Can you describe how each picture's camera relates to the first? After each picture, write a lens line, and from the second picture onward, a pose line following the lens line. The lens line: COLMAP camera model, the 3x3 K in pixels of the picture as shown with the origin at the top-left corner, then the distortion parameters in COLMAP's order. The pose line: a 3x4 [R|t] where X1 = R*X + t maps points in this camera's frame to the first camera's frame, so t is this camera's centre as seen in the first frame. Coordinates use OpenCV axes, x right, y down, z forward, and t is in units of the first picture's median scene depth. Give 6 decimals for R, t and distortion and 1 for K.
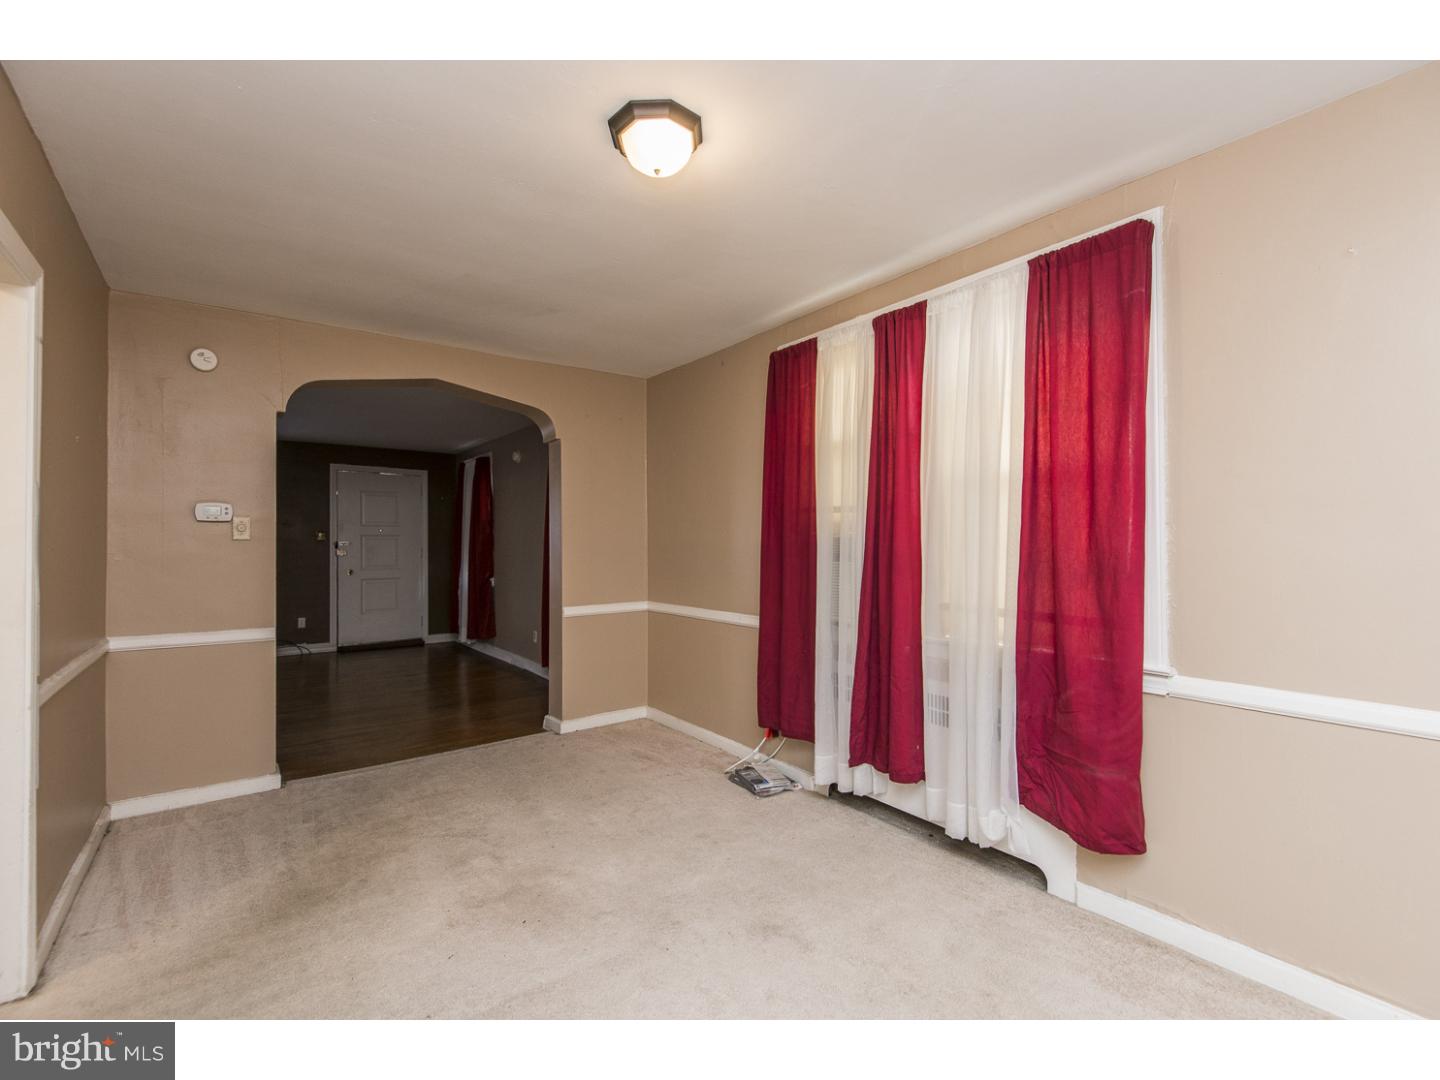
lens RADIAL K [[652.7, 0, 720.0], [0, 652.7, 540.0], [0, 0, 1]] dist [0.054386, -0.041561]
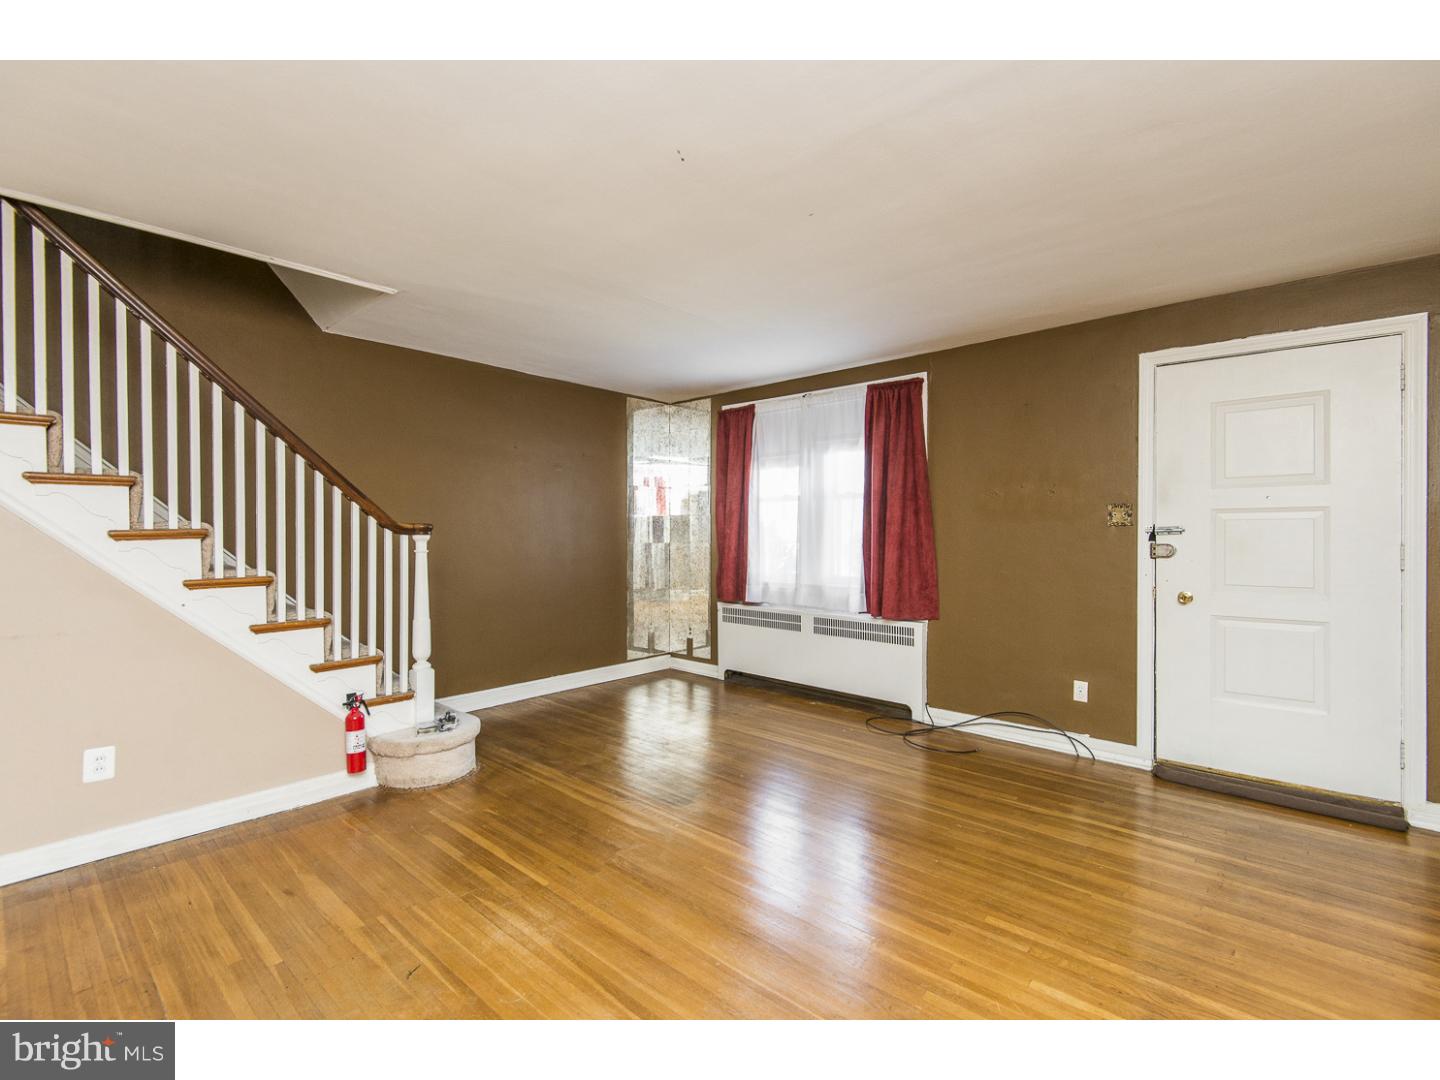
lens RADIAL K [[659.5, 0, 720.0], [0, 659.5, 540.0], [0, 0, 1]] dist [0.035398, -0.016776]
pose [[0.195480, 0.008422, -0.980671, -0.421546], [0.007181, 0.999924, 0.010018, 0.011115], [0.980681, -0.009001, 0.195405, 1.369267]]
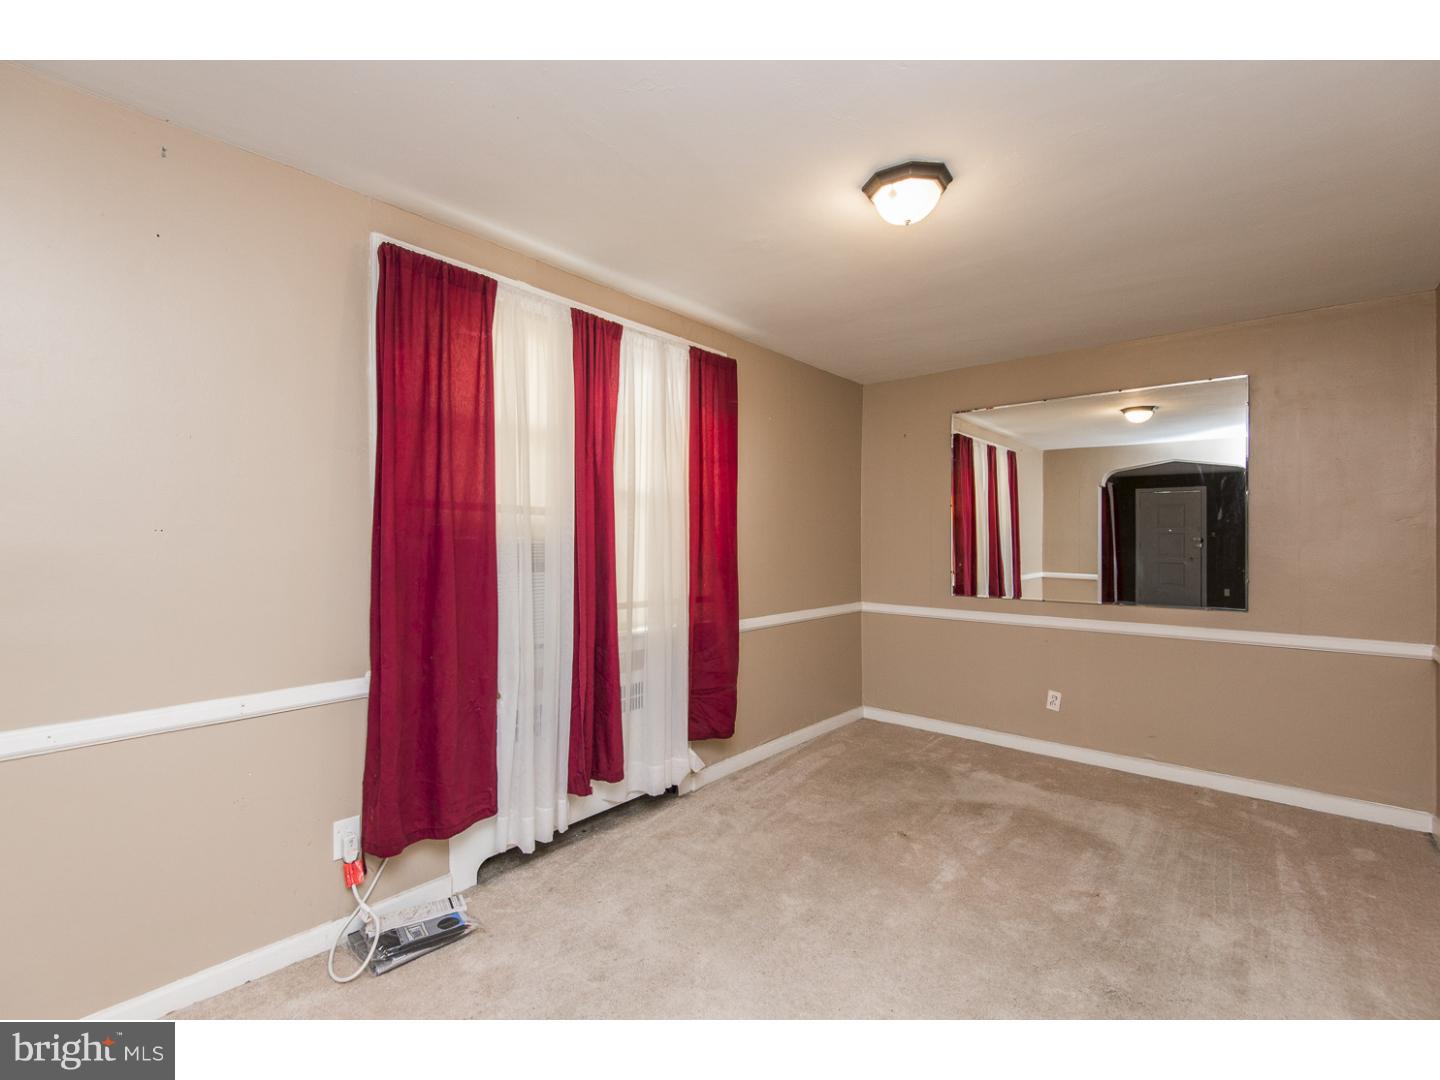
lens RADIAL K [[659.5, 0, 720.0], [0, 659.5, 540.0], [0, 0, 1]] dist [0.035398, -0.016776]
pose [[-0.233640, 0.001485, 0.972322, -0.589824], [0.000122, 0.999999, -0.001498, -0.006229], [-0.972323, -0.000231, -0.233640, 0.822237]]
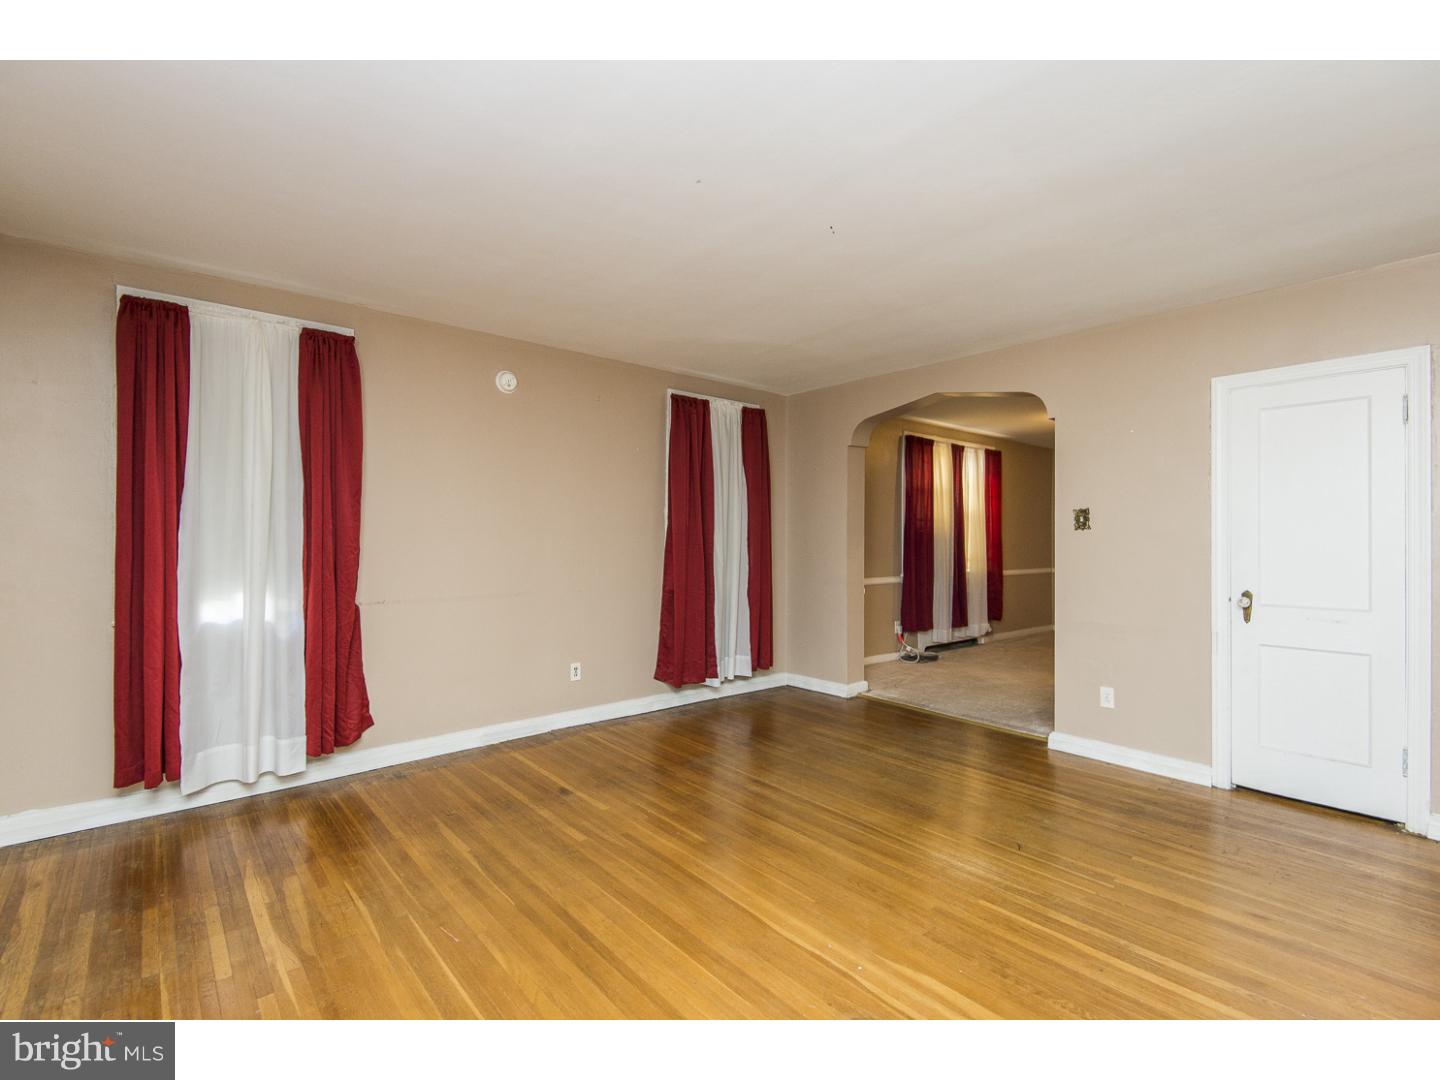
lens RADIAL K [[659.5, 0, 720.0], [0, 659.5, 540.0], [0, 0, 1]] dist [0.035398, -0.016776]
pose [[-0.065869, -0.002286, 0.997826, -1.732676], [-0.011282, 0.999935, 0.001546, 0.018951], [-0.997764, -0.011155, -0.065891, 1.622450]]
